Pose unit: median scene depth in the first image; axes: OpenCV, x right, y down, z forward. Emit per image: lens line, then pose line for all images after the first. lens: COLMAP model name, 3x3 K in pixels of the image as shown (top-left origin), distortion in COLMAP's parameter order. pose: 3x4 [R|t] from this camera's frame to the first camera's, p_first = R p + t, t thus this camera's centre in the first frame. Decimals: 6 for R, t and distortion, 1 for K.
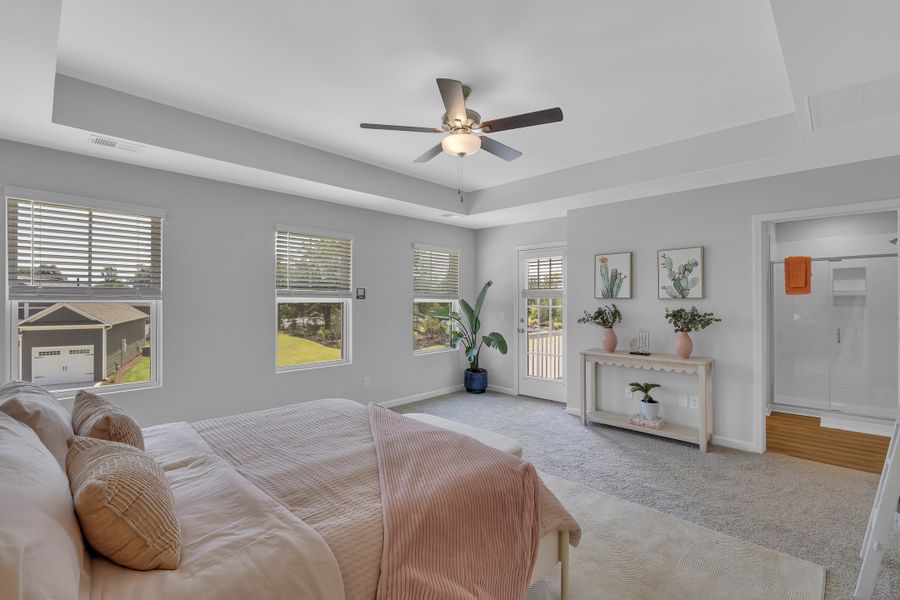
lens RADIAL K [[405.2, 0, 445.8], [0, 405.2, 300.0], [0, 0, 1]] dist [-0.003228, -0.000173]
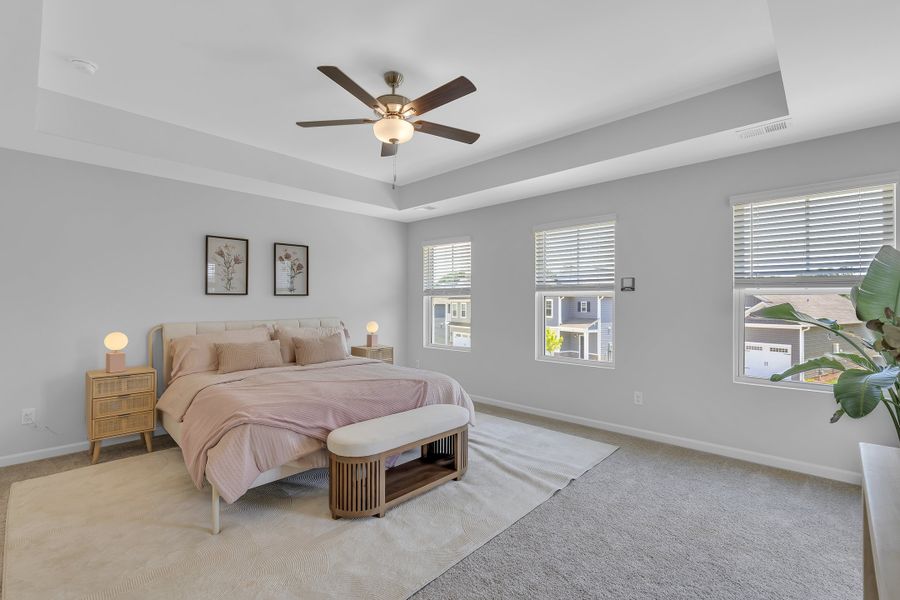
lens RADIAL K [[405.2, 0, 445.8], [0, 405.2, 300.0], [0, 0, 1]] dist [-0.003228, -0.000173]
pose [[0.014899, -0.002491, -0.999886, 0.121422], [-0.001680, 0.999995, -0.002516, 0.003430], [0.999888, 0.001718, 0.014895, 0.131834]]
